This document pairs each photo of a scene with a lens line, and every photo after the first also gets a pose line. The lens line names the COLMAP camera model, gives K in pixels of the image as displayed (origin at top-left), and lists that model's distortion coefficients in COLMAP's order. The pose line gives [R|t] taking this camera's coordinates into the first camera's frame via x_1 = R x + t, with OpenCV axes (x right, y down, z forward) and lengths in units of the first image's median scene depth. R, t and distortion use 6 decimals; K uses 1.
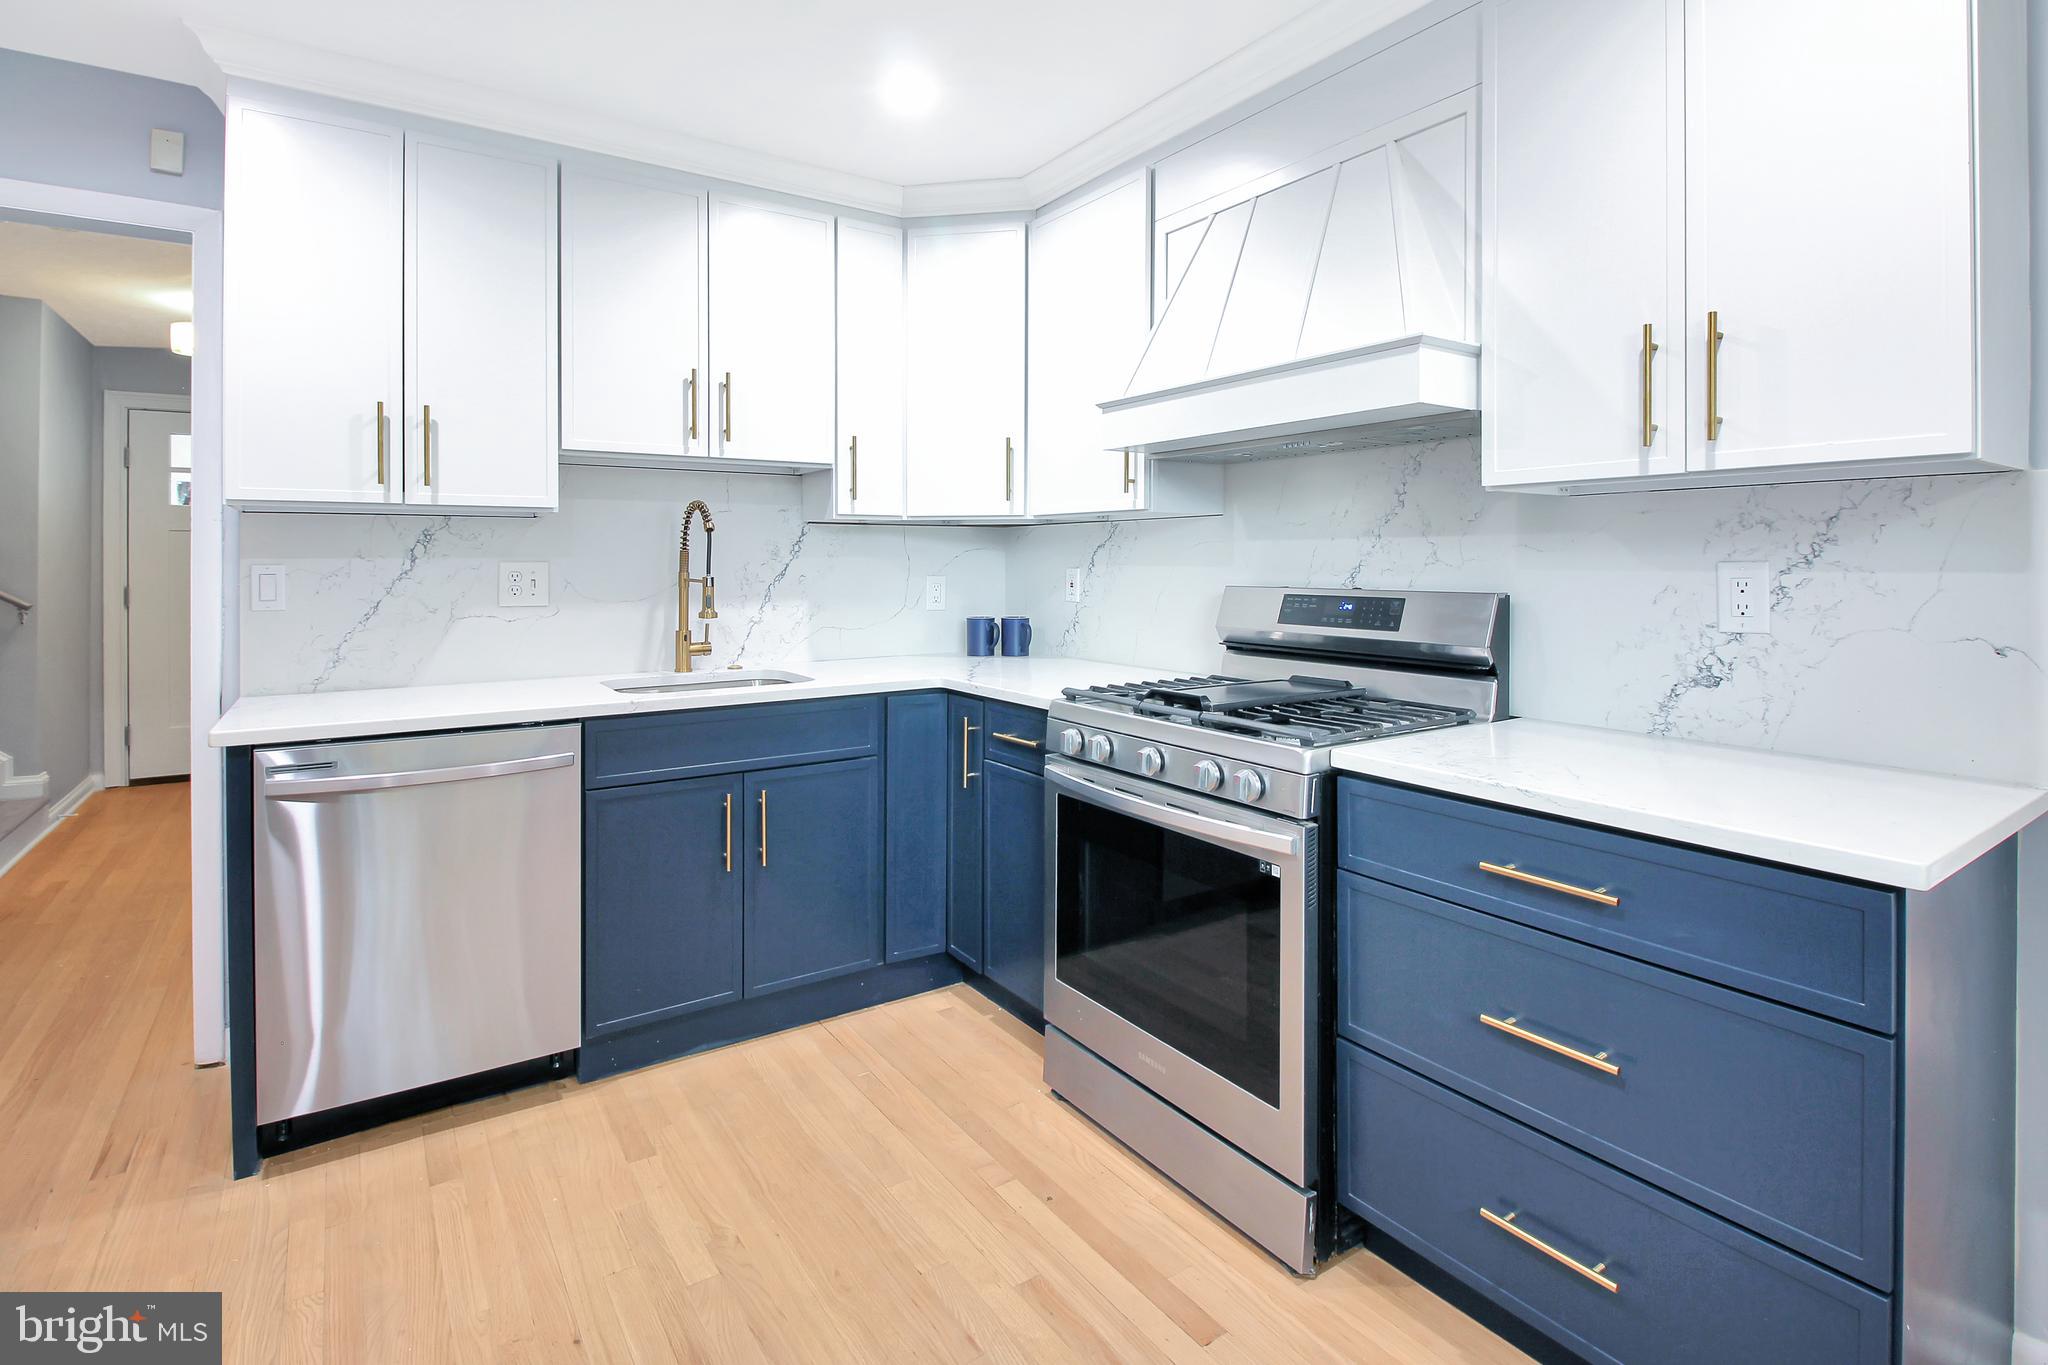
lens RADIAL K [[971.1, 0, 980.2], [0, 971.1, 570.7], [0, 0, 1]] dist [-0.000187, -0.010071]
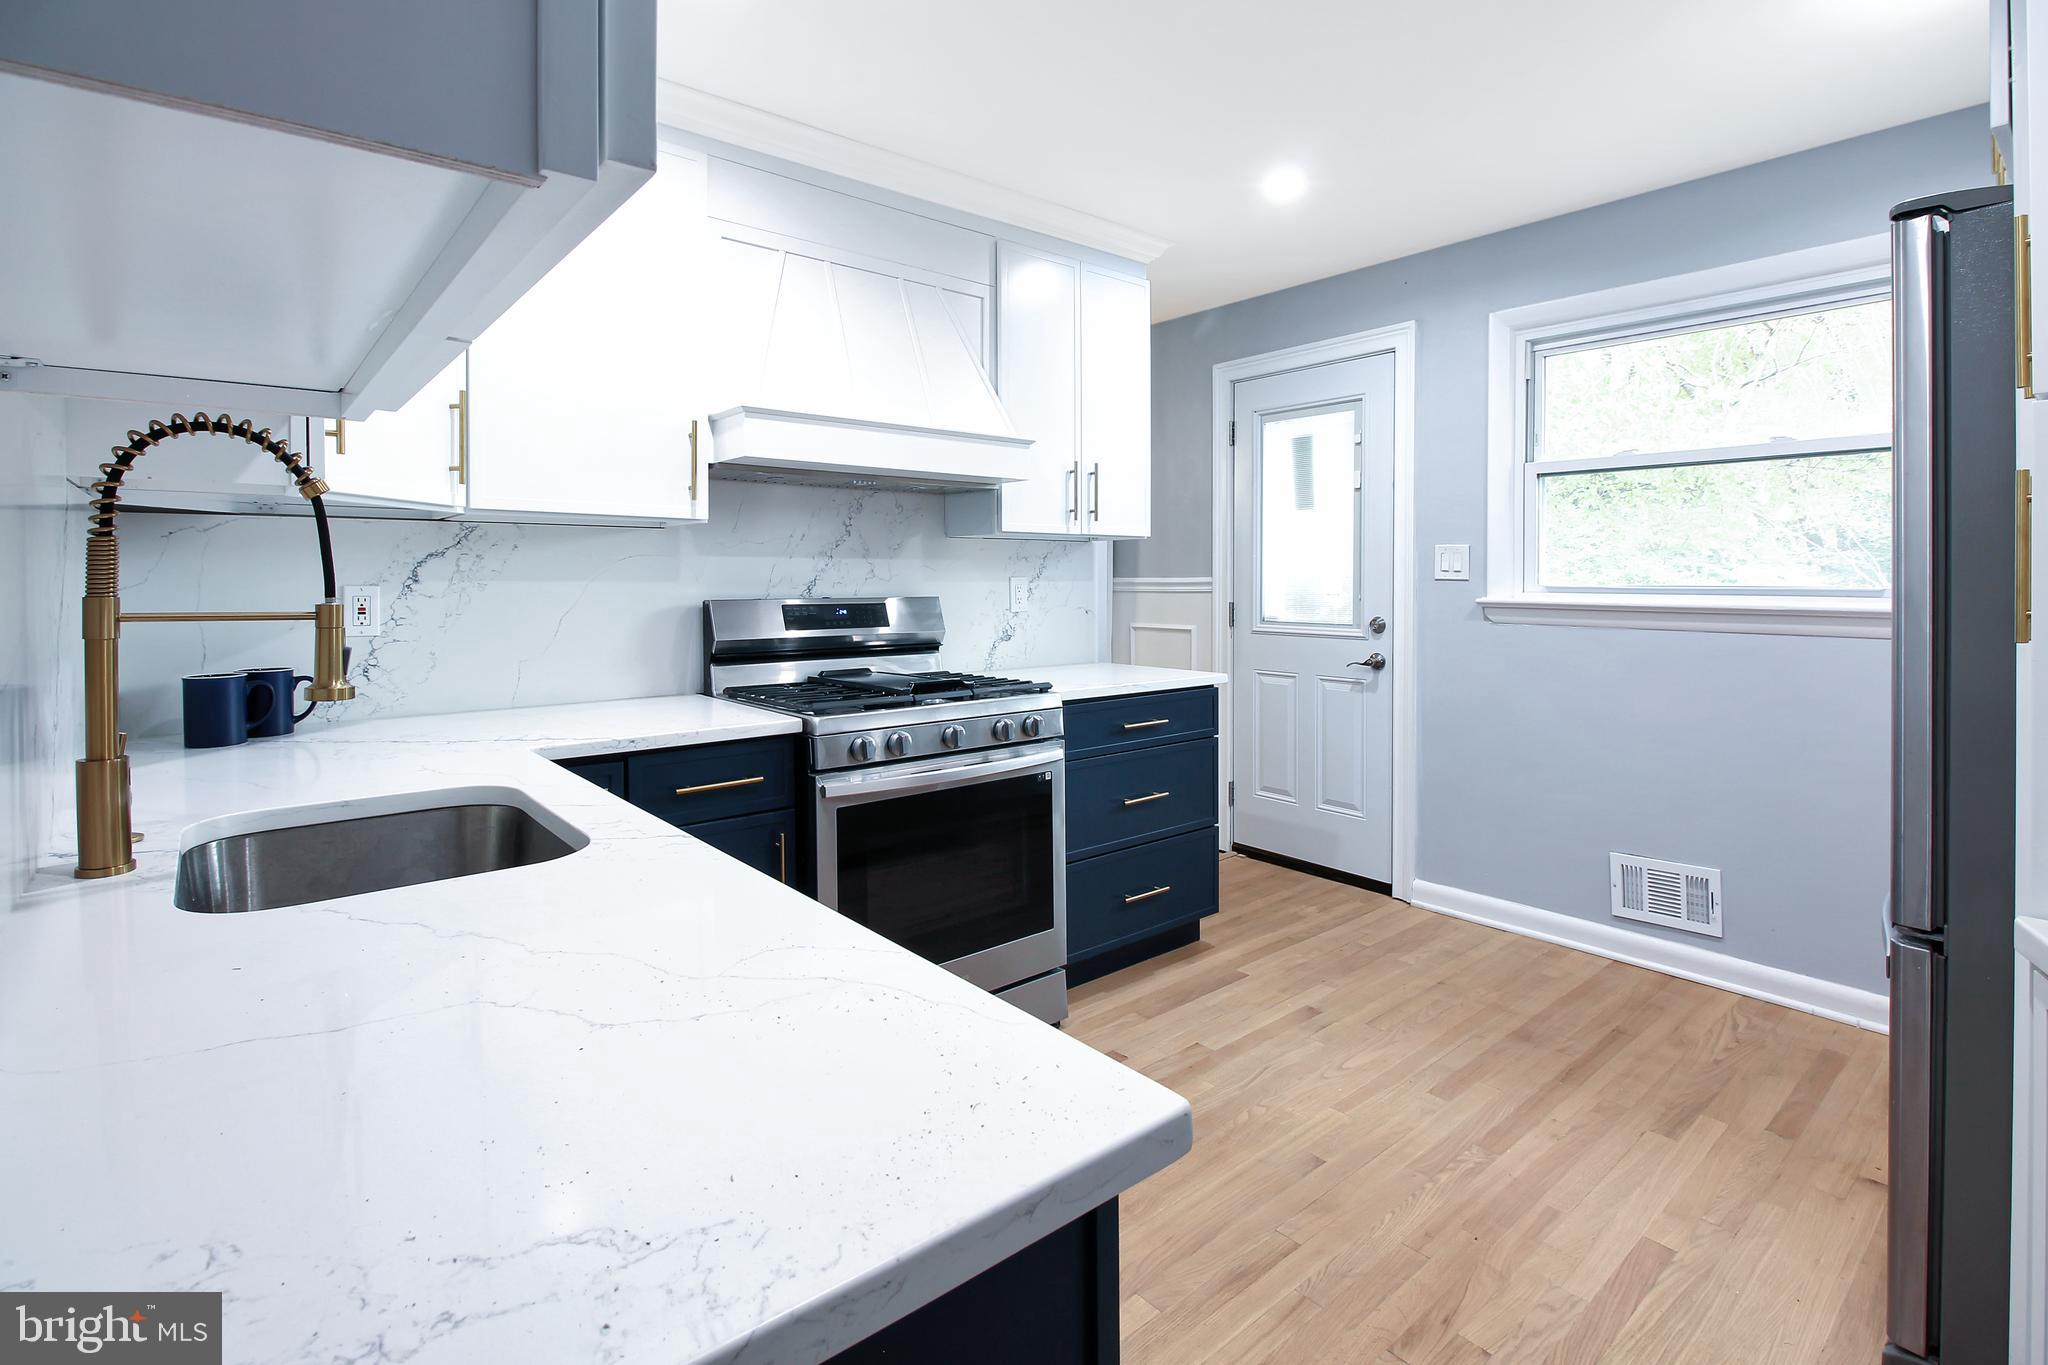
lens RADIAL K [[971.1, 0, 1055.9], [0, 971.1, 577.3], [0, 0, 1]] dist [-0.000187, -0.010071]
pose [[-0.141768, 0.000128, 0.989900, -0.832055], [0.008897, 0.999960, 0.001145, -0.006358], [-0.989860, 0.008970, -0.141763, 0.816533]]
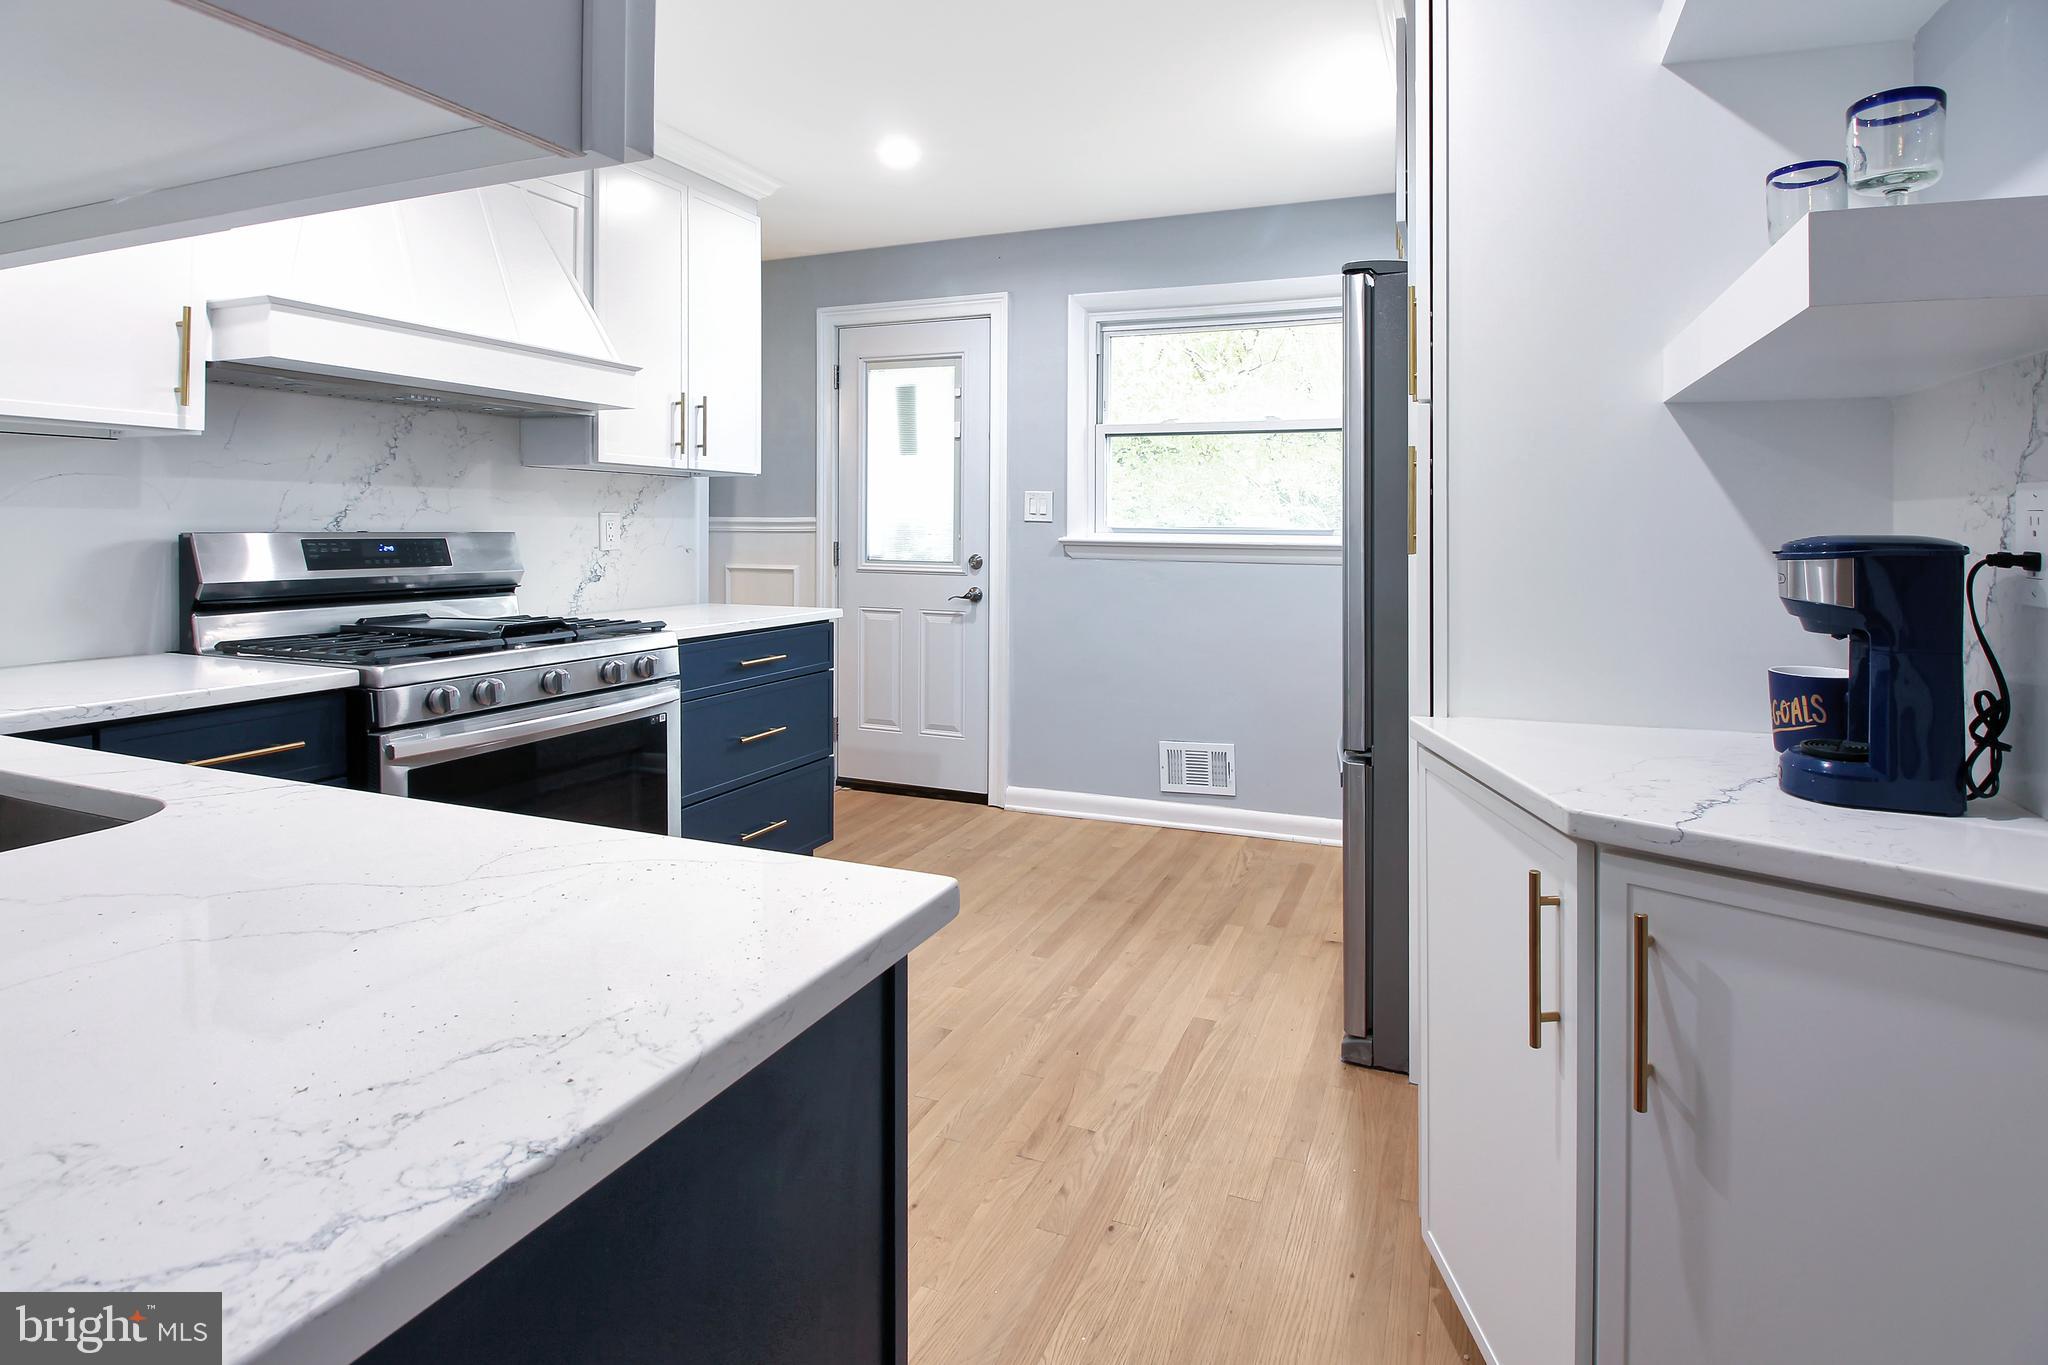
lens RADIAL K [[971.1, 0, 1152.5], [0, 971.1, 512.3], [0, 0, 1]] dist [-0.000187, -0.010071]
pose [[-0.626010, 0.007350, 0.779780, -0.900809], [-0.002391, 0.999933, -0.011344, 0.006379], [-0.779811, -0.008967, -0.625951, 0.915487]]
